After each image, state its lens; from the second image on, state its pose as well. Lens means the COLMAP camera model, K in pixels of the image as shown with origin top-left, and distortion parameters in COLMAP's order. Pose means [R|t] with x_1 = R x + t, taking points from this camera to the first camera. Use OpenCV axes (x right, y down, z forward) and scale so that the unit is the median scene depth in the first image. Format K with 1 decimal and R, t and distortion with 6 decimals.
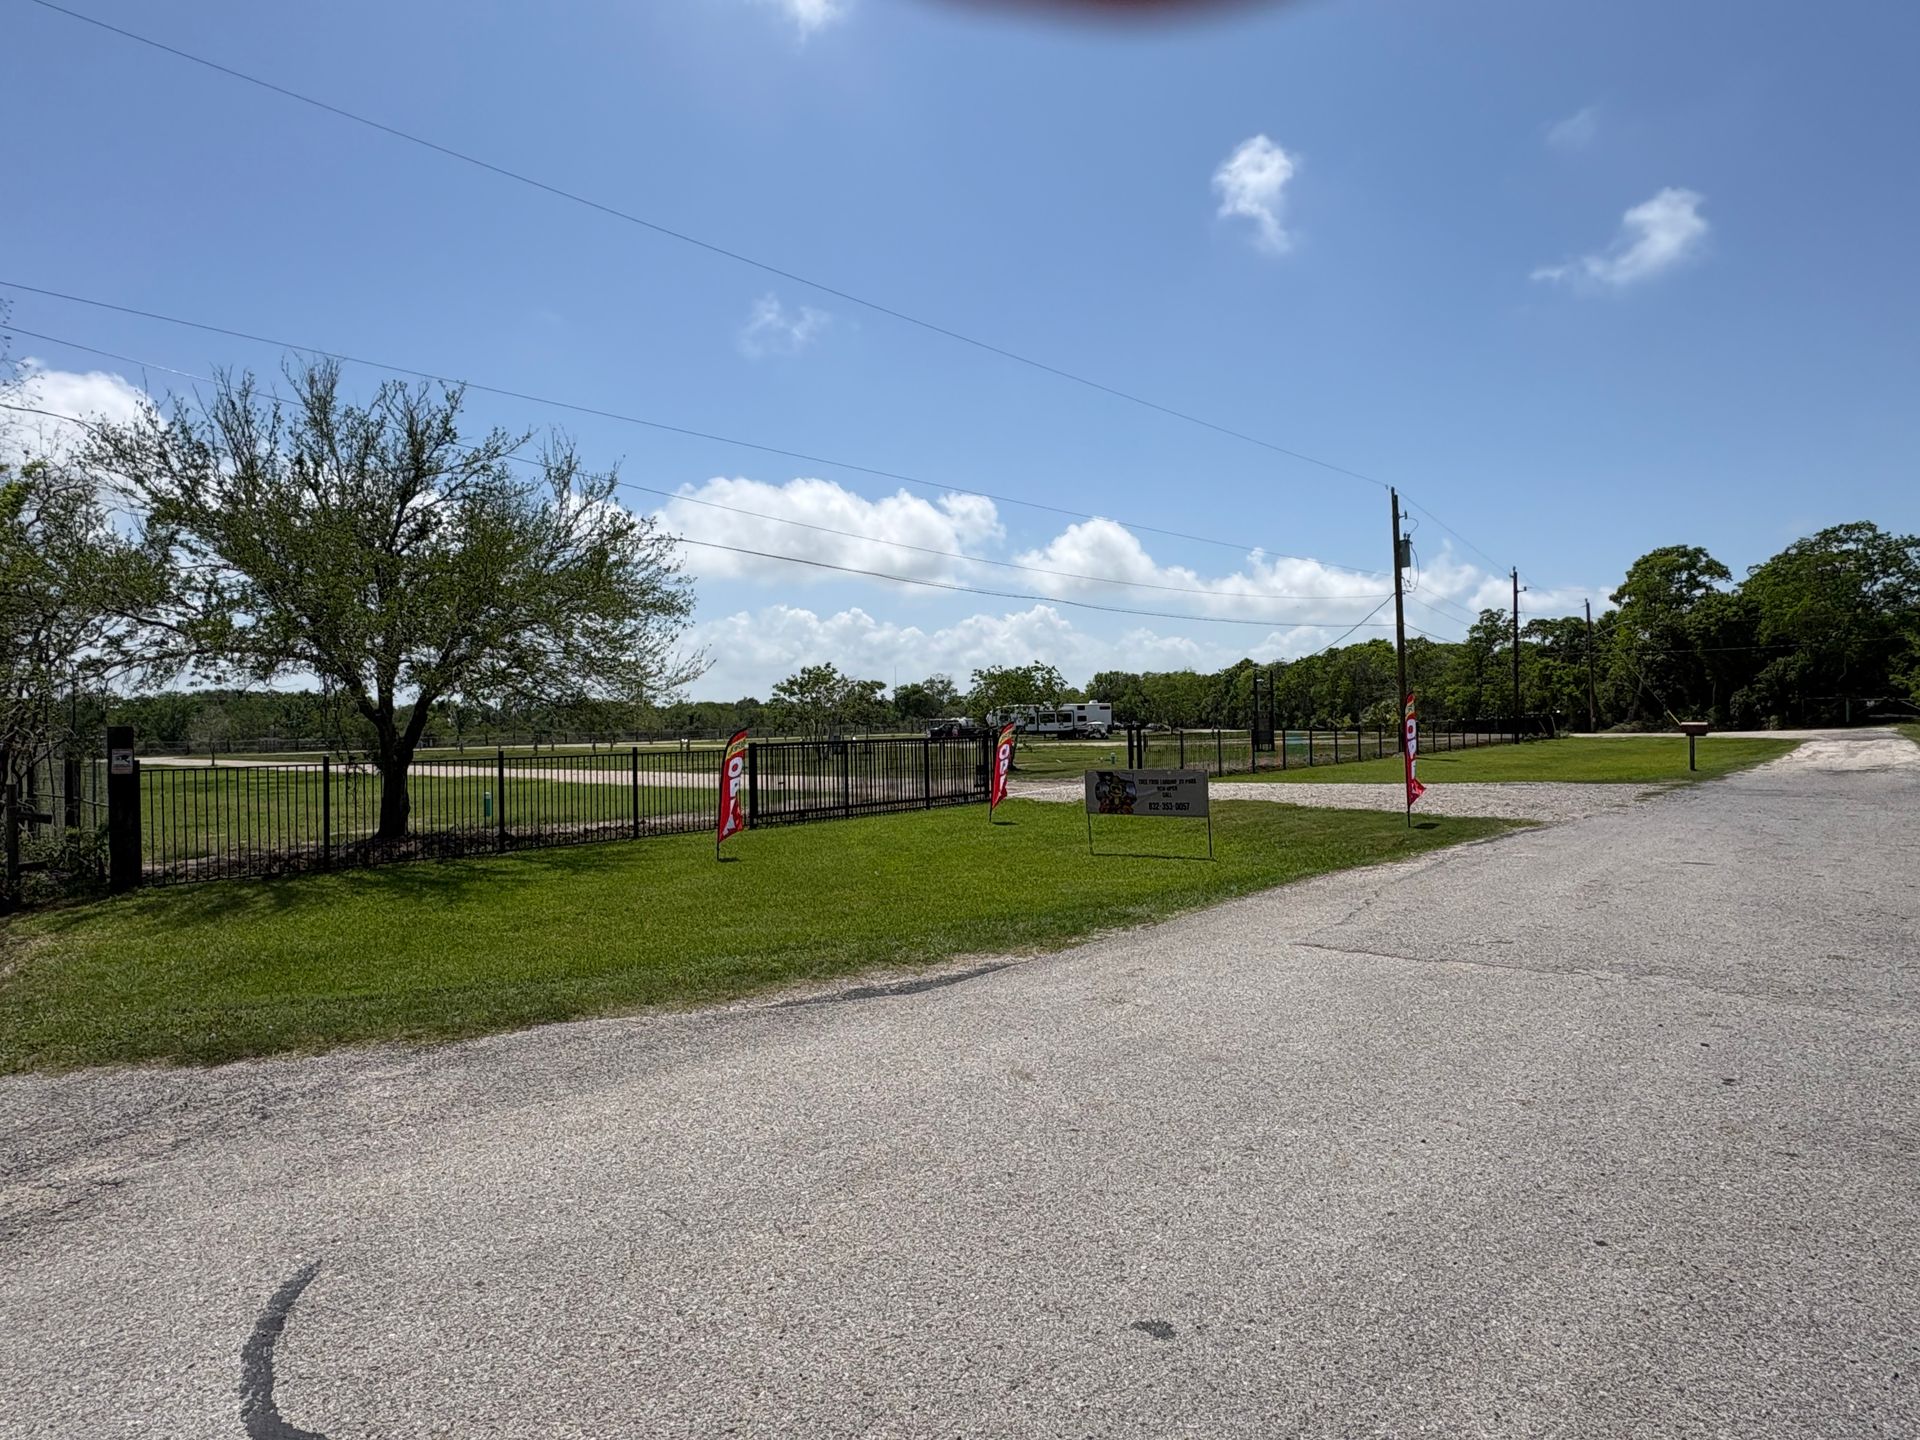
lens RADIAL K [[1429.2, 0, 960.0], [0, 1429.2, 720.0], [0, 0, 1]] dist [0.089652, -0.143215]
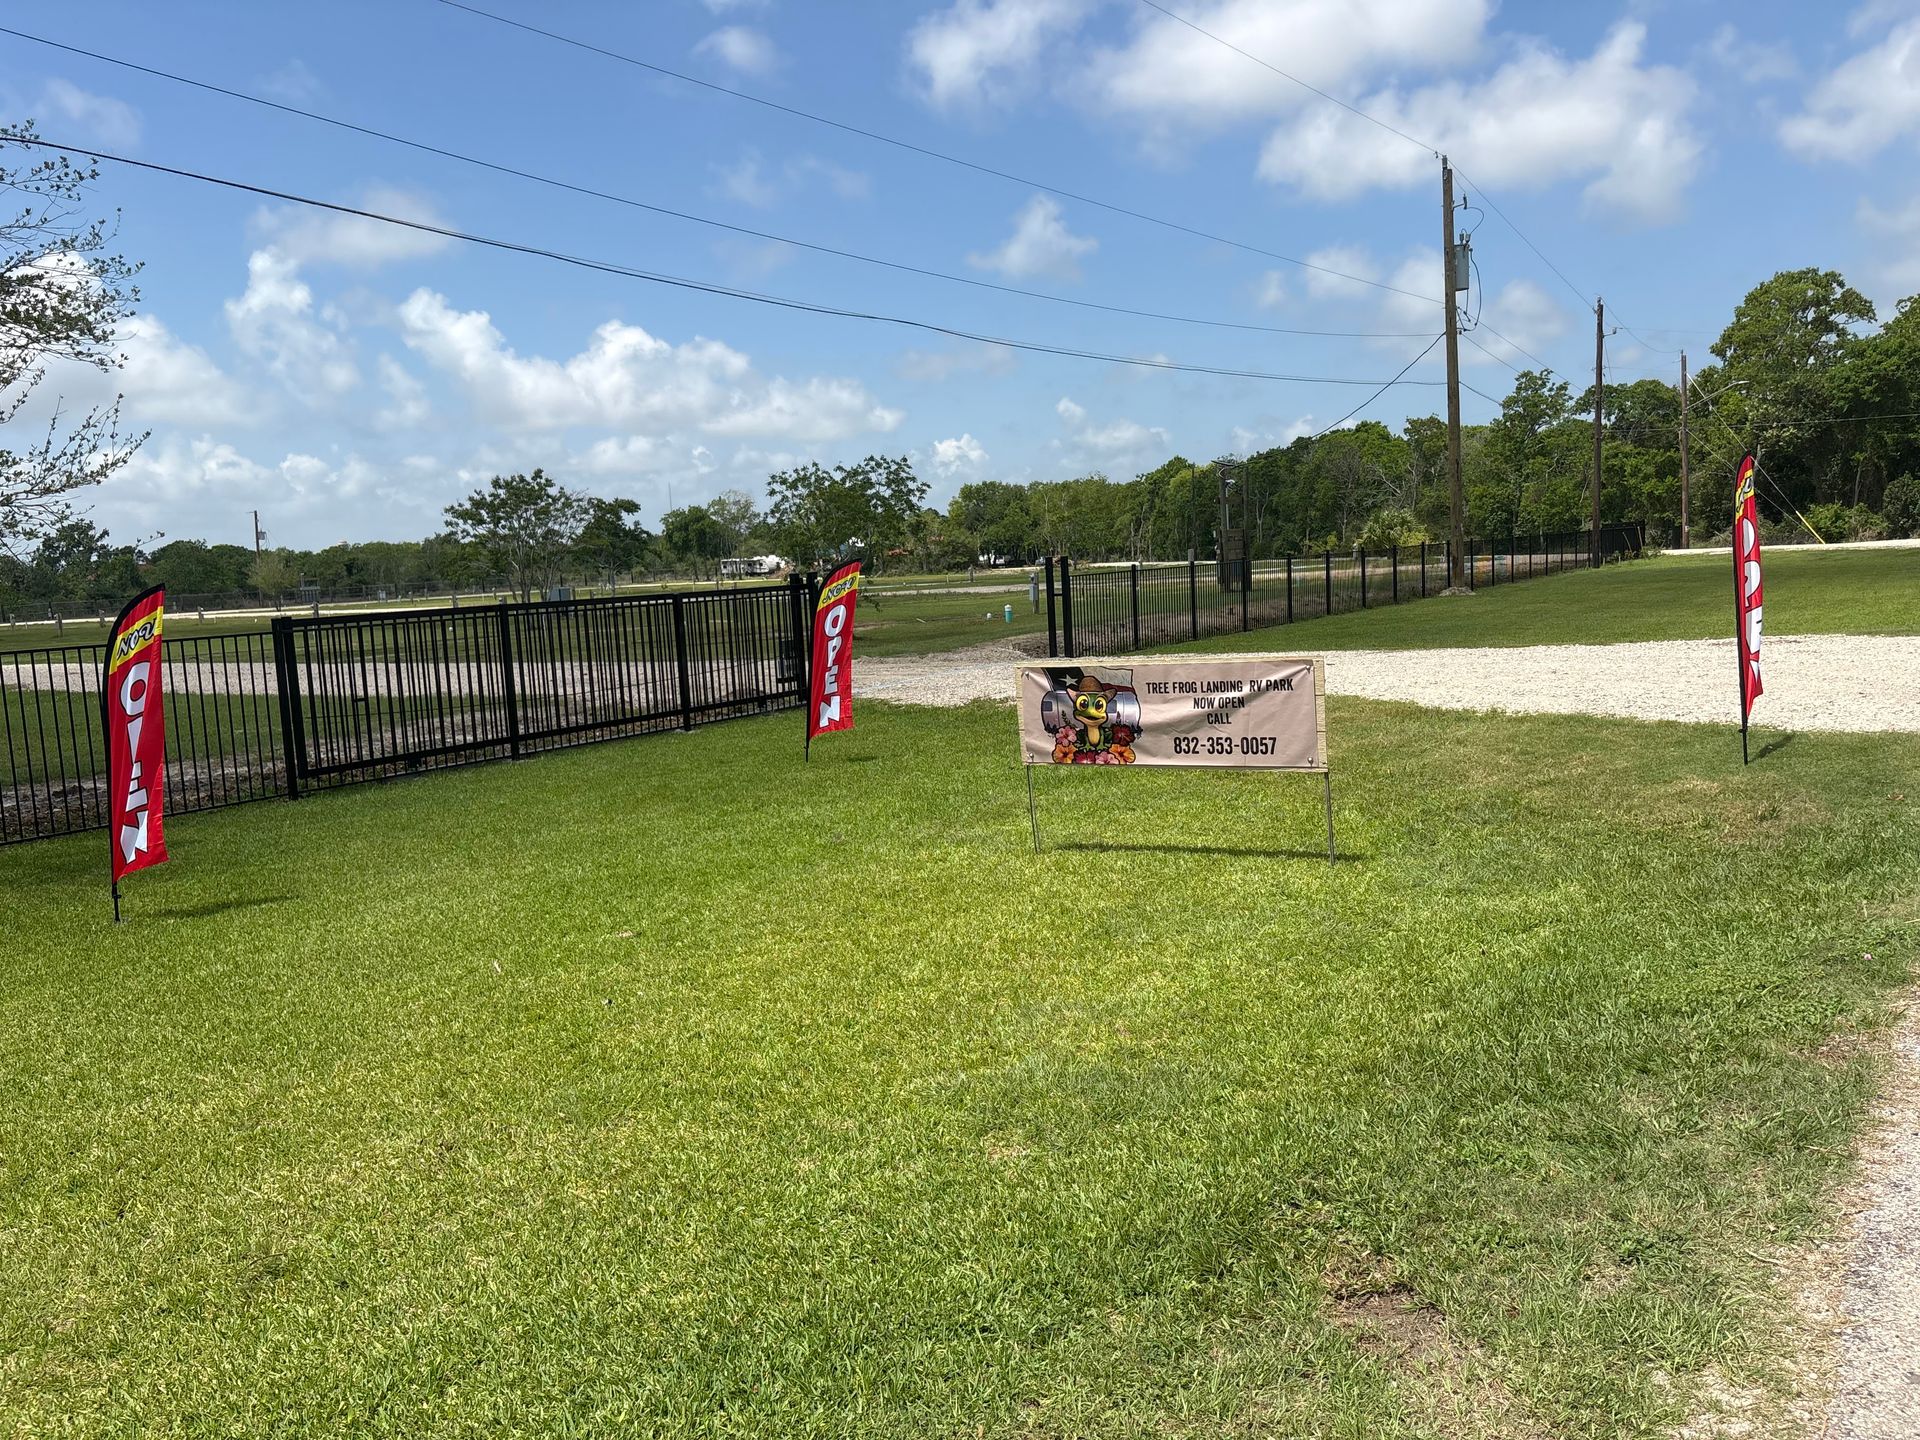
lens RADIAL K [[1429.2, 0, 960.0], [0, 1429.2, 720.0], [0, 0, 1]] dist [0.089652, -0.143215]
pose [[0.992838, -0.042765, 0.111551, 0.013306], [0.030022, 0.993083, 0.113510, 0.001610], [-0.115633, -0.109348, 0.987255, 0.348716]]
